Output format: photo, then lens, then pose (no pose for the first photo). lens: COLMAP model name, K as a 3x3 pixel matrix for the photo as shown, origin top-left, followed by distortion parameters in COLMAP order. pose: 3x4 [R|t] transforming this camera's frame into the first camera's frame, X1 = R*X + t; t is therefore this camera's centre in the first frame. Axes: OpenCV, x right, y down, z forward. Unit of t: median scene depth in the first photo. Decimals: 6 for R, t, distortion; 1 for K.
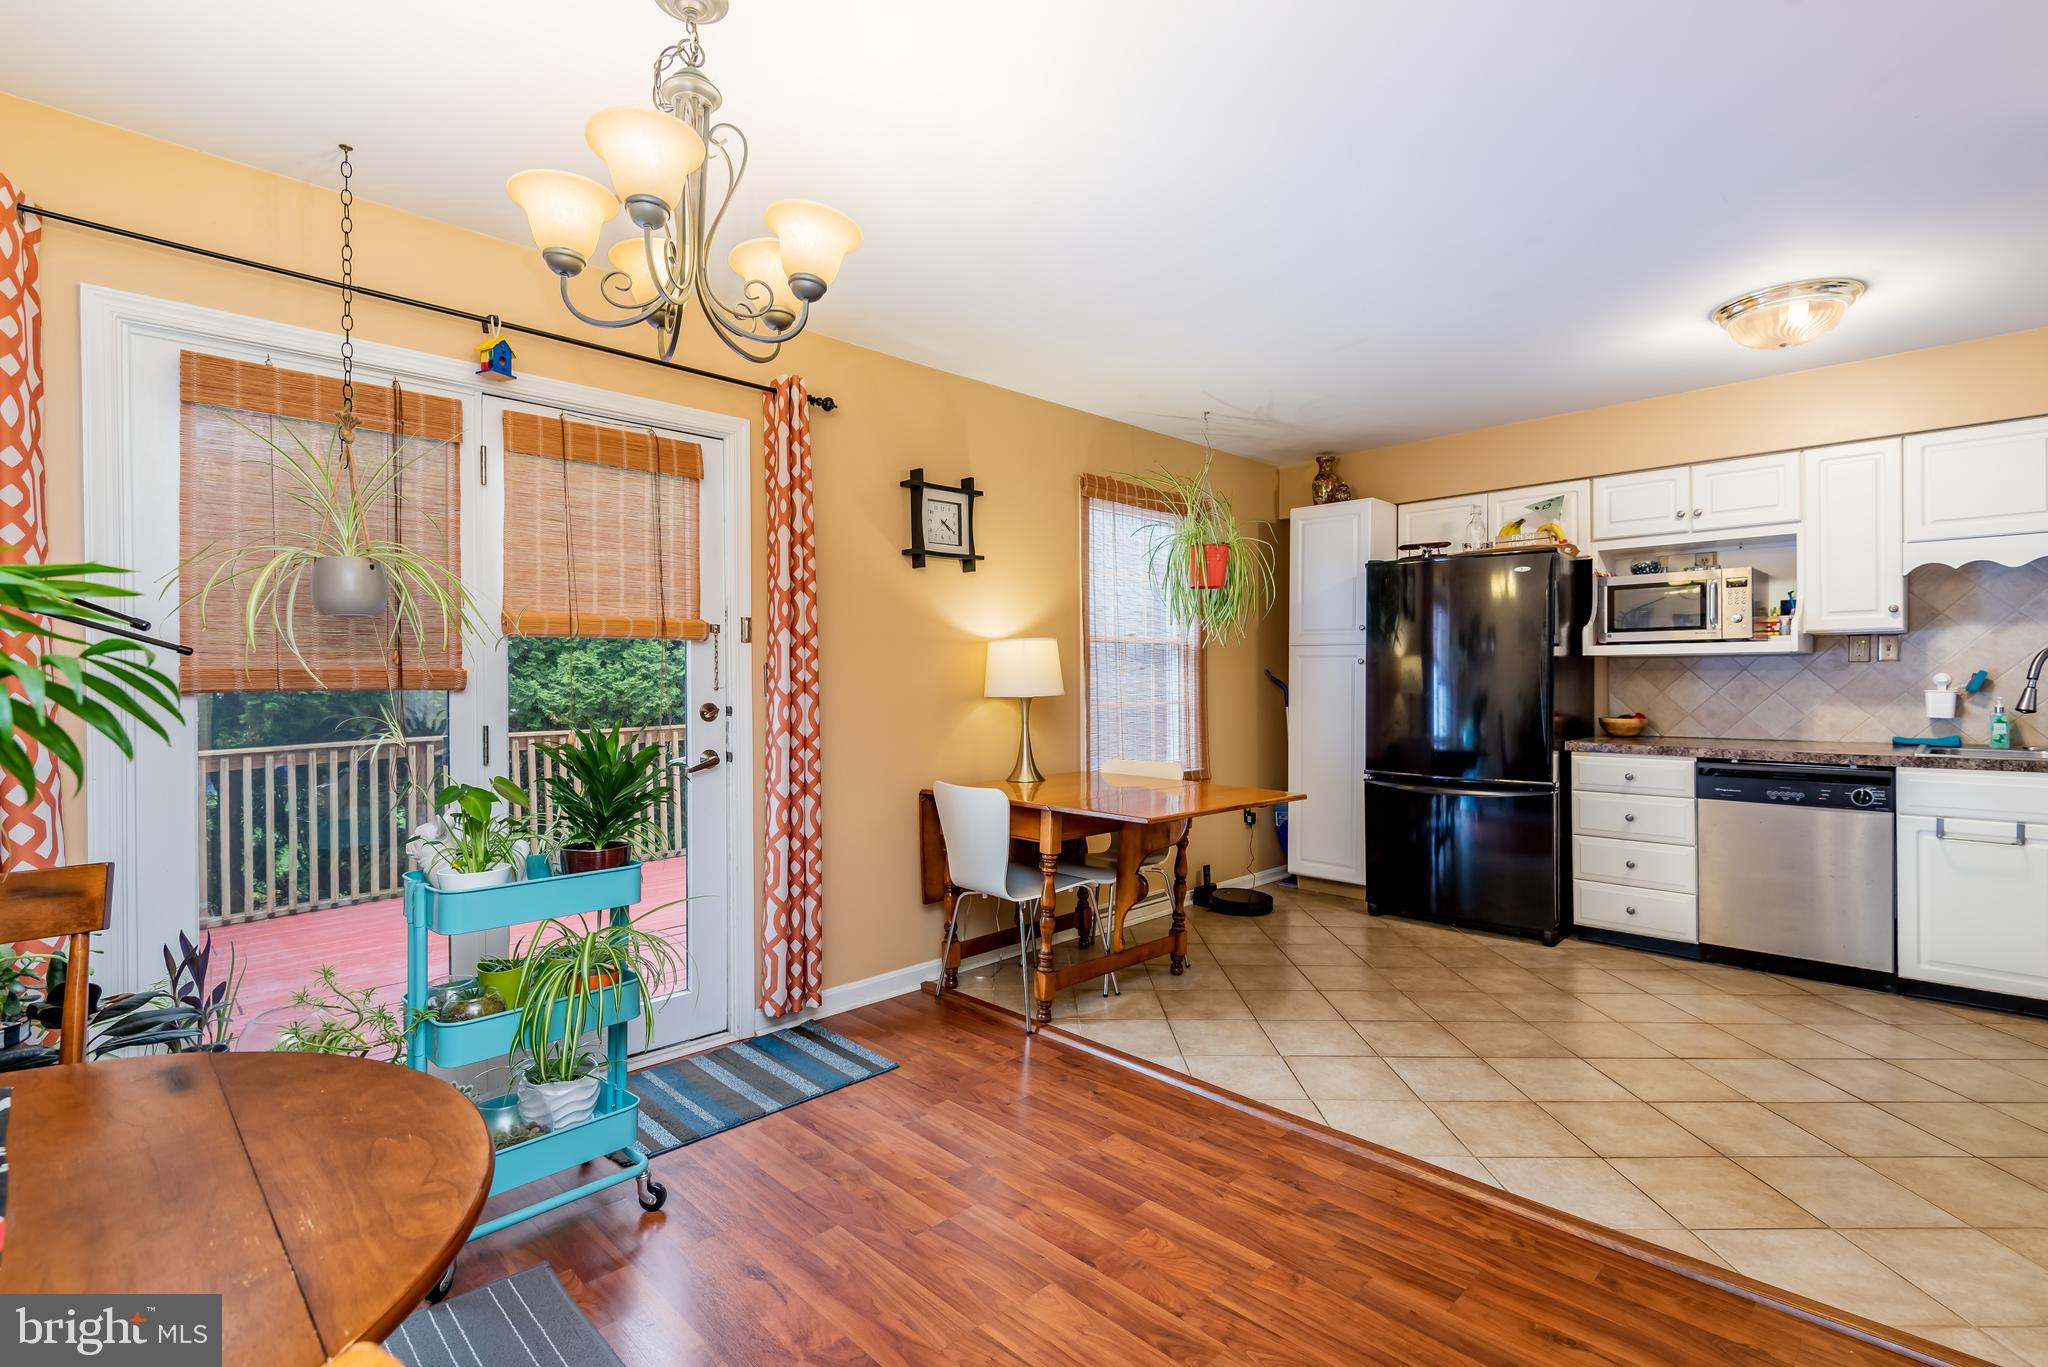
lens RADIAL K [[942.3, 0, 987.4], [0, 942.3, 686.2], [0, 0, 1]] dist [0.019175, -0.009138]
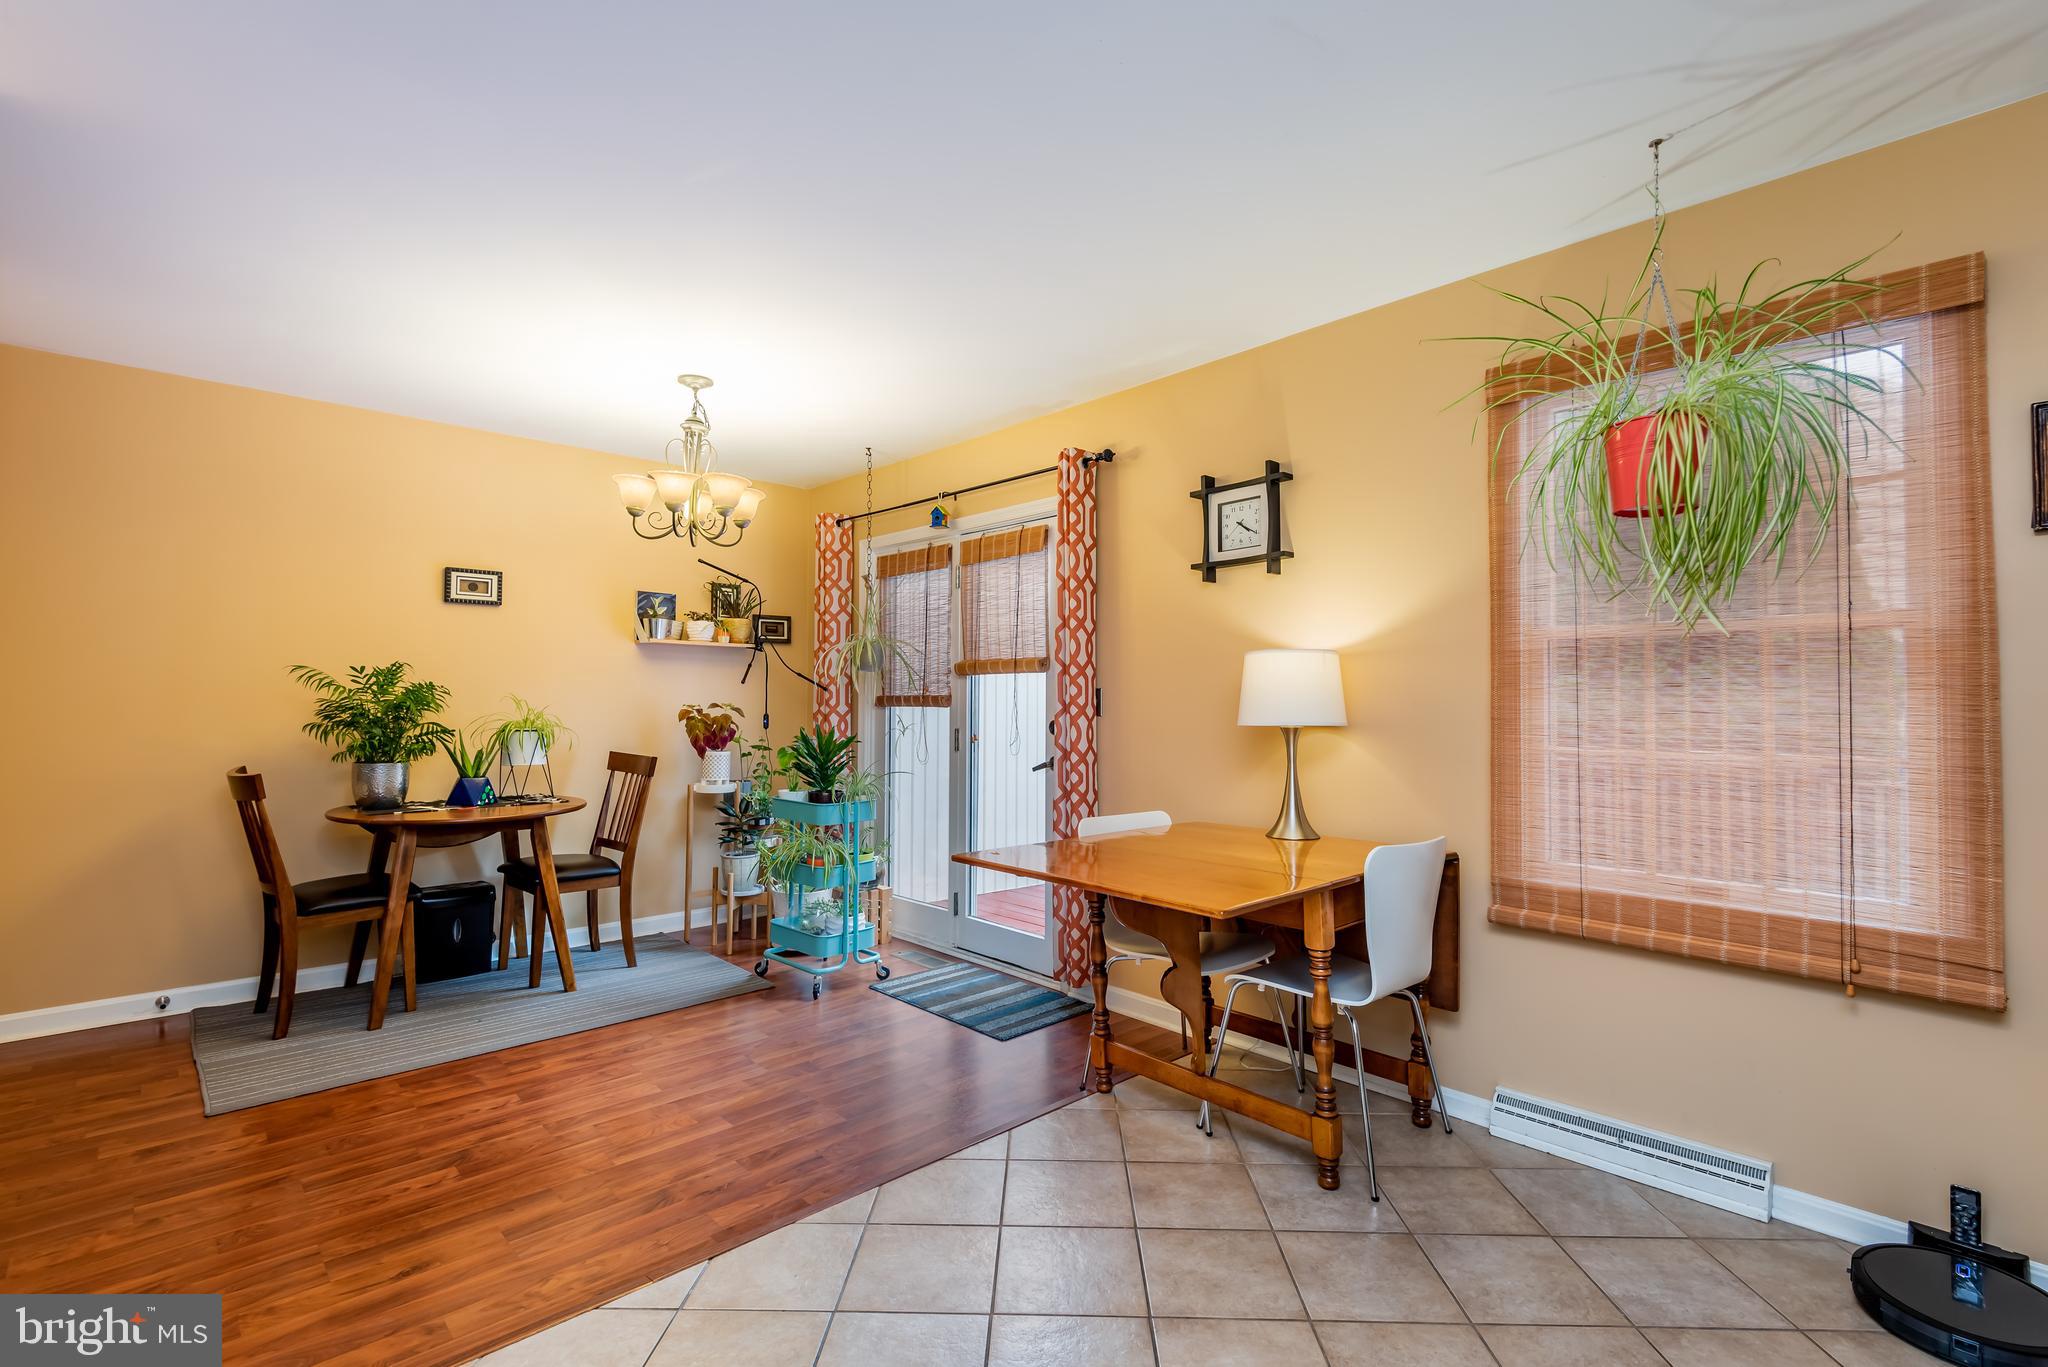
lens RADIAL K [[942.3, 0, 1042.2], [0, 942.3, 672.7], [0, 0, 1]] dist [0.019175, -0.009138]
pose [[-0.002890, -0.017712, -0.999839, 0.850188], [-0.000090, 0.999843, -0.017711, -0.020936], [0.999996, 0.000039, -0.002891, 0.838437]]
